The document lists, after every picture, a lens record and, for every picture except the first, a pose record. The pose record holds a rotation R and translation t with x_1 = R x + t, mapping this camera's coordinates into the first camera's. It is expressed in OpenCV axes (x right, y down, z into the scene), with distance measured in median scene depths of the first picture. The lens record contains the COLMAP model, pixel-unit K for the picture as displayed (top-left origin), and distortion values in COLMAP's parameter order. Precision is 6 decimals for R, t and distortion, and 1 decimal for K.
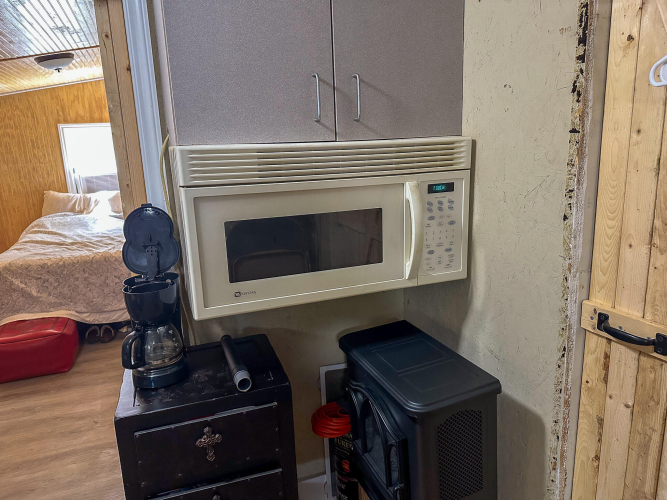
lens RADIAL K [[476.0, 0, 322.2], [0, 476.0, 238.5], [0, 0, 1]] dist [0.033337, -0.011852]
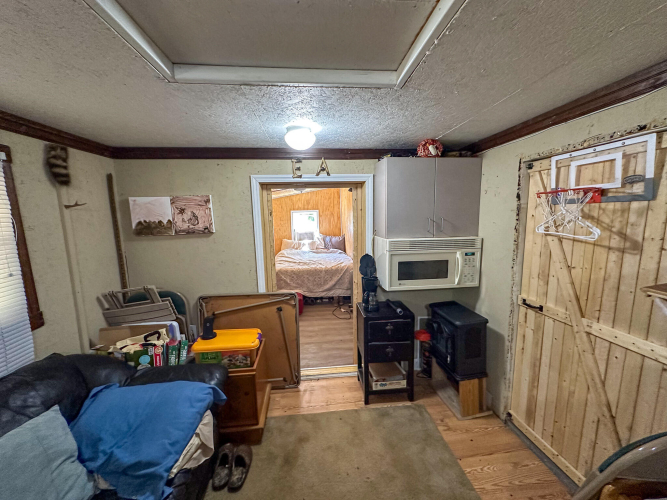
lens RADIAL K [[266.7, 0, 329.6], [0, 266.7, 248.5], [0, 0, 1]] dist [-0.002428, 0.000048]
pose [[0.969317, 0.053123, -0.240006, -0.192525], [-0.067851, 0.996259, -0.053521, 0.005071], [0.236265, 0.068163, 0.969295, -0.780167]]
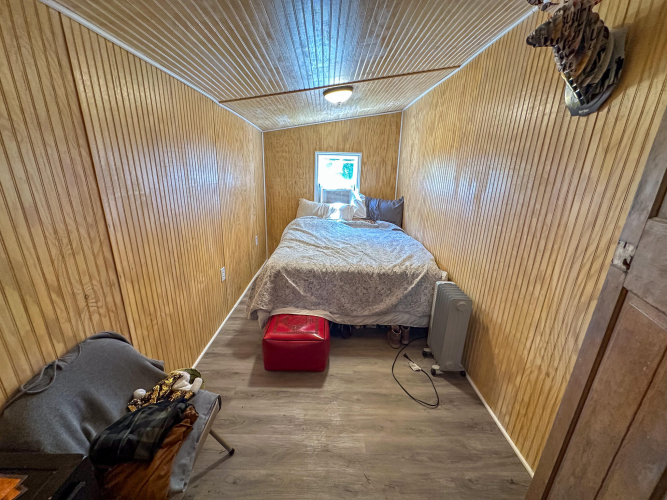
lens RADIAL K [[266.7, 0, 330.5], [0, 266.7, 249.2], [0, 0, 1]] dist [-0.002428, 0.000048]
pose [[0.940537, 0.163289, -0.297871, -0.932021], [-0.137681, 0.984878, 0.105165, -0.187236], [0.310539, -0.057901, 0.948796, 1.064409]]
